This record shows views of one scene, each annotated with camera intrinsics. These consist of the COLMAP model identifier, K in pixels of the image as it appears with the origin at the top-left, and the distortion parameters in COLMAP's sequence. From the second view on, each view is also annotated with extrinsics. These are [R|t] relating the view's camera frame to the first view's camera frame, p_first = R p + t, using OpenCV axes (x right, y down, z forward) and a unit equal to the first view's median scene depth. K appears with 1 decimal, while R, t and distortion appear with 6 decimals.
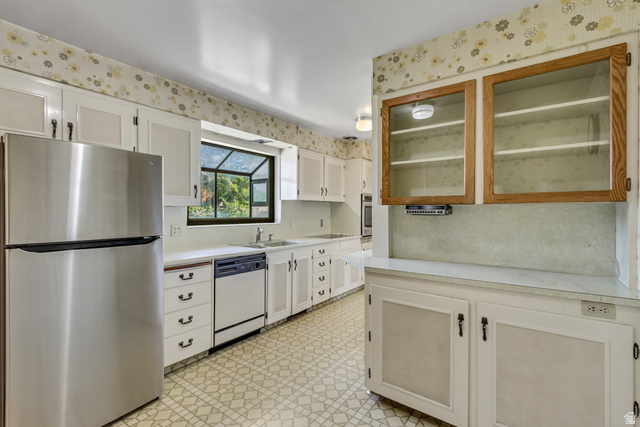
lens RADIAL K [[299.1, 0, 322.3], [0, 299.1, 215.2], [0, 0, 1]] dist [0.010319, -0.002501]
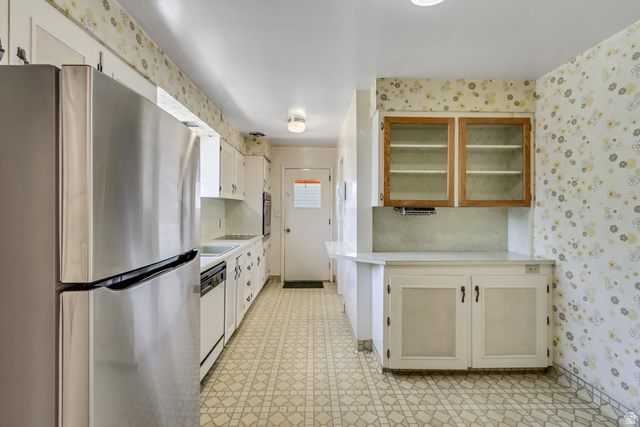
lens RADIAL K [[299.1, 0, 322.8], [0, 299.1, 209.7], [0, 0, 1]] dist [0.010319, -0.002501]
pose [[0.790378, 0.001316, 0.612618, -0.712483], [0.004821, 0.999953, -0.008368, -0.013500], [-0.612600, 0.009567, 0.790335, 0.237165]]
